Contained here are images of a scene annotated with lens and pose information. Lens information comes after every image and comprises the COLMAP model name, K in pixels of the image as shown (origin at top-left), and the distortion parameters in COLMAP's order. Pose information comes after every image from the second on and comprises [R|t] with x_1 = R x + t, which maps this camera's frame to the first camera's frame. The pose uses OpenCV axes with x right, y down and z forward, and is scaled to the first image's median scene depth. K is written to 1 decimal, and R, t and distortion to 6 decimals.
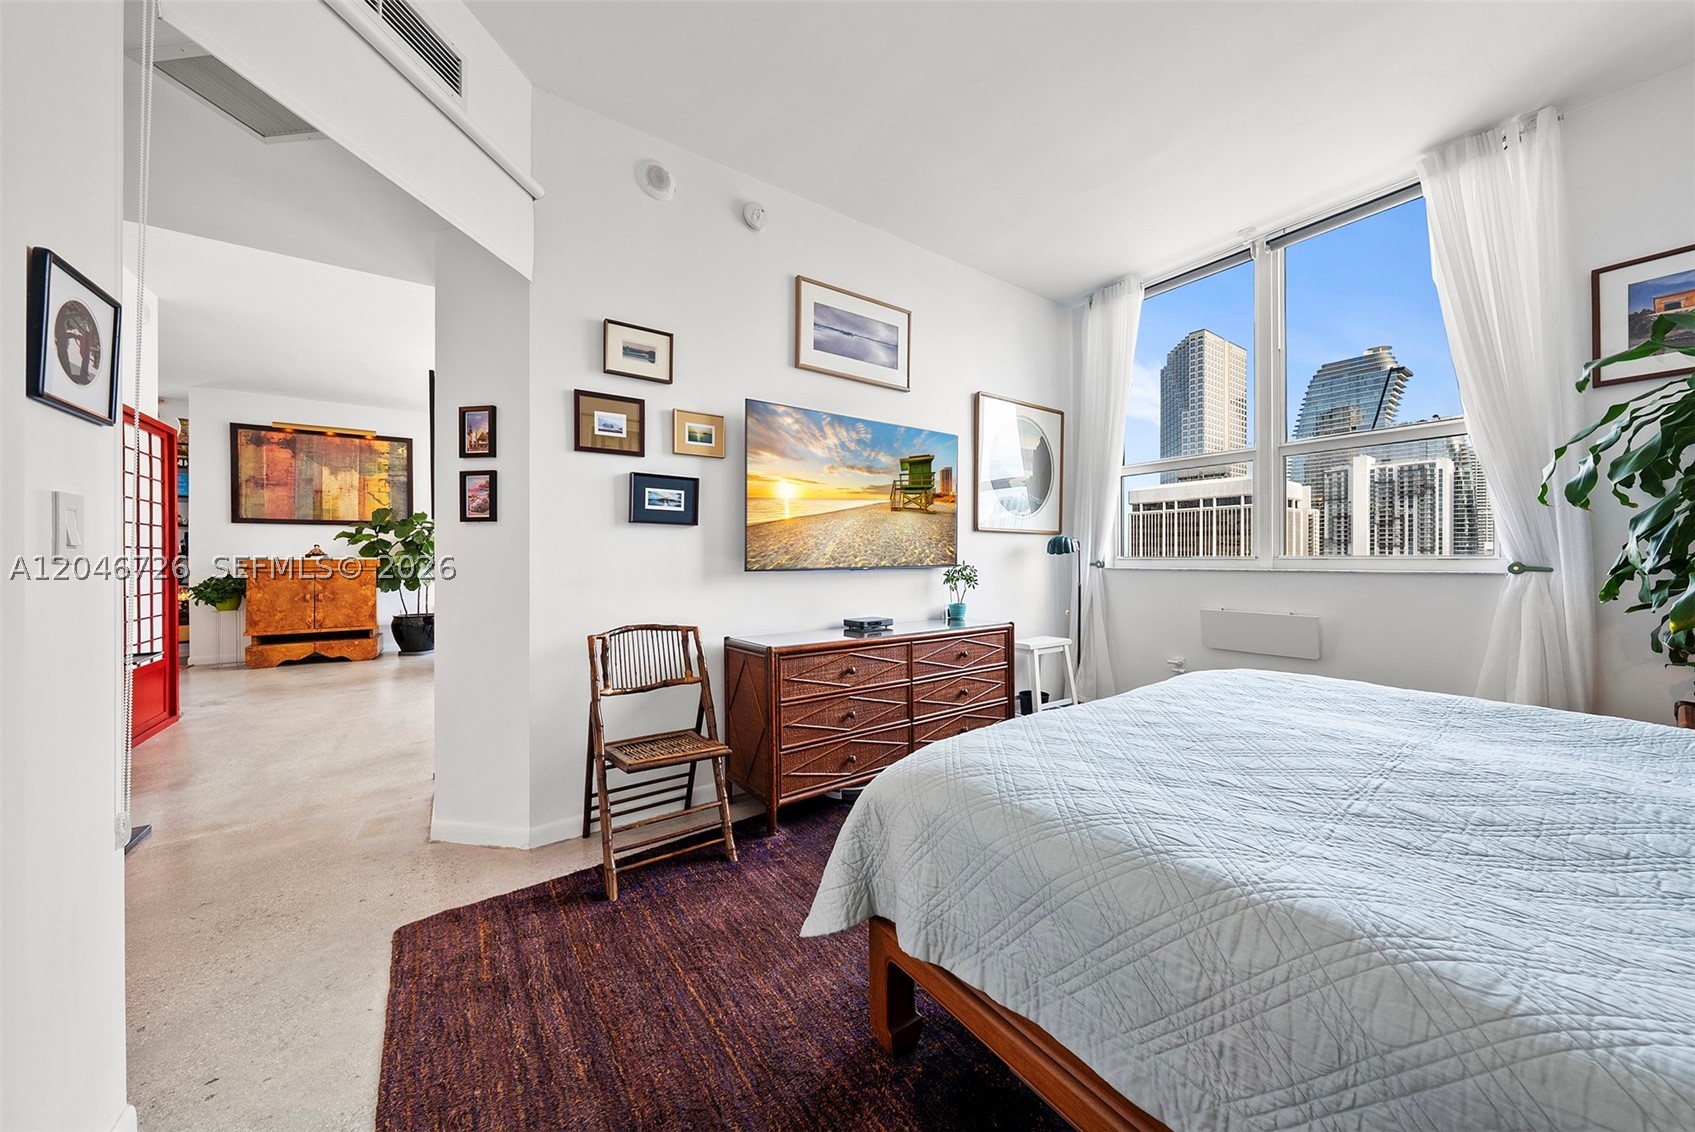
lens RADIAL K [[576.4, 0, 850.7], [0, 576.4, 560.0], [0, 0, 1]] dist [-0.001247, 0.000043]
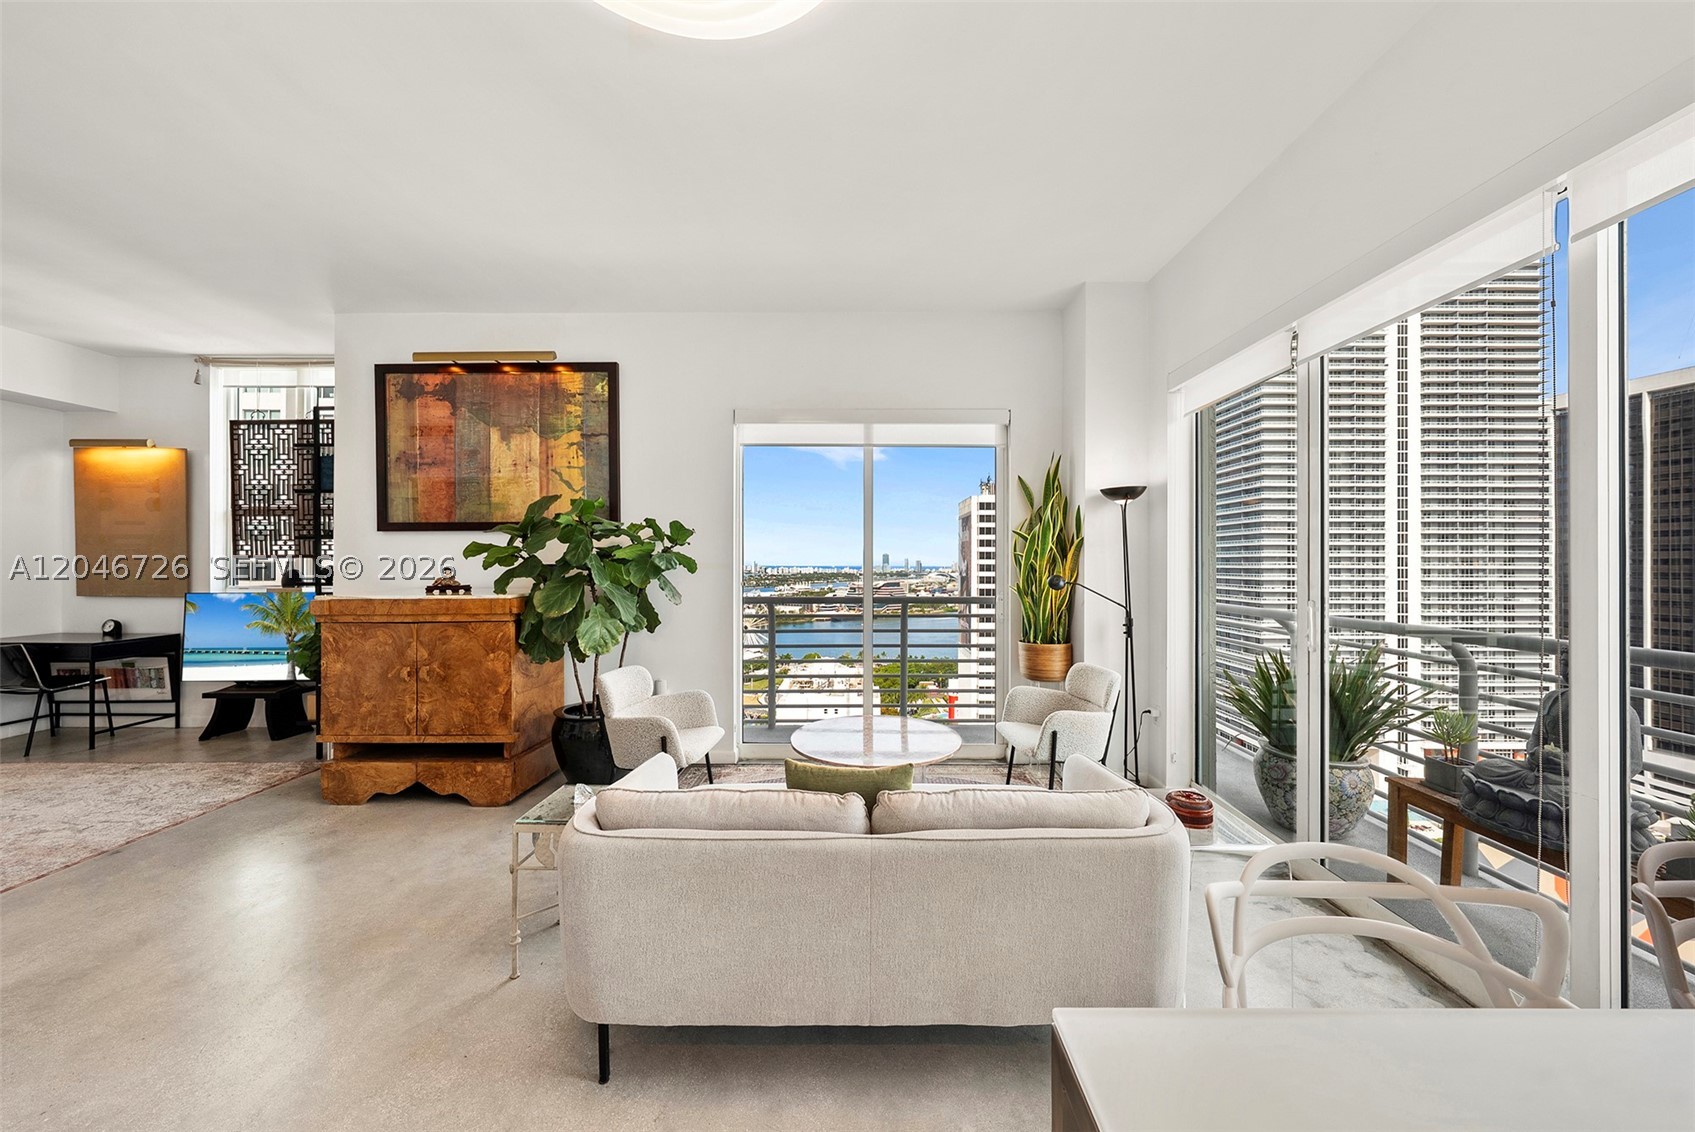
lens RADIAL K [[587.1, 0, 853.4], [0, 587.1, 560.3], [0, 0, 1]] dist [-0.000922, 0.000060]
pose [[0.814524, 0.000281, -0.580129, -0.308089], [-0.004010, 0.999979, -0.005146, -0.032161], [0.580116, 0.006518, 0.814508, 0.774164]]
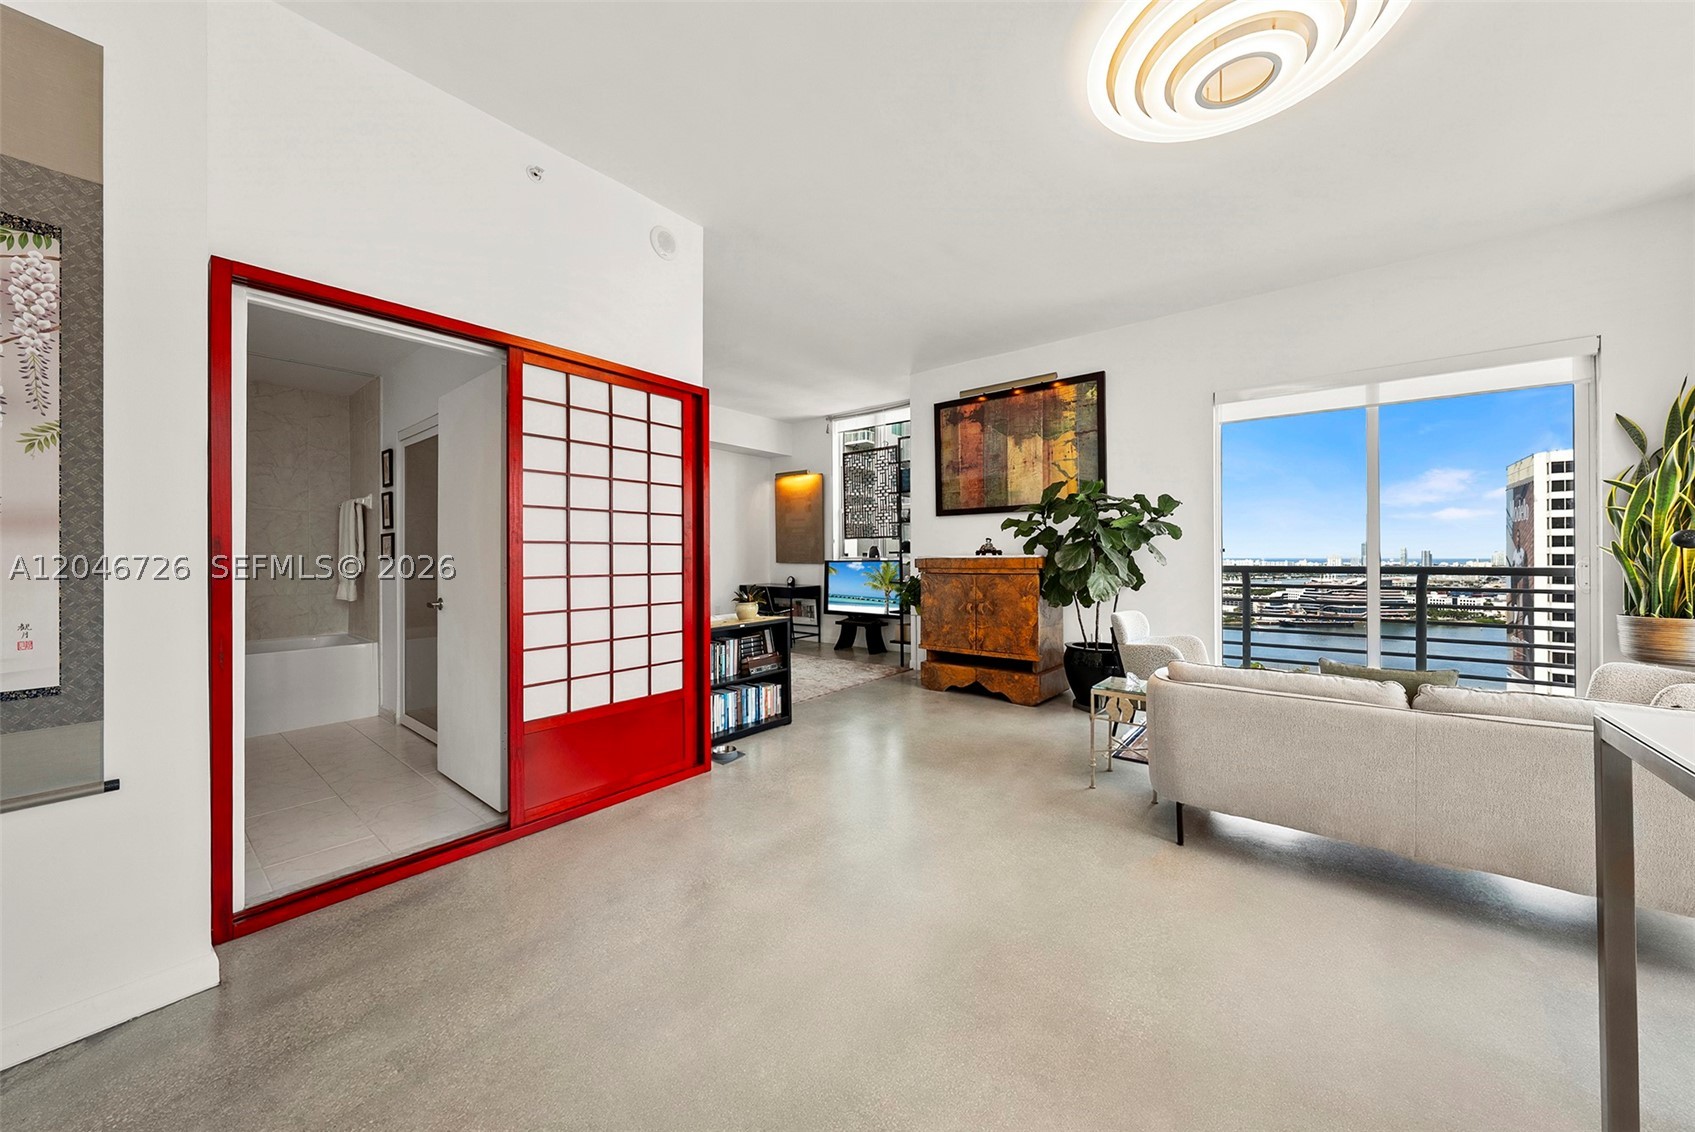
lens RADIAL K [[586.0, 0, 864.1], [0, 586.0, 553.6], [0, 0, 1]] dist [0.000208, 0.000195]
pose [[0.293780, -0.002011, -0.955871, -0.234873], [0.000219, 0.999998, -0.002036, -0.004493], [0.955873, 0.000388, 0.293780, 0.614232]]
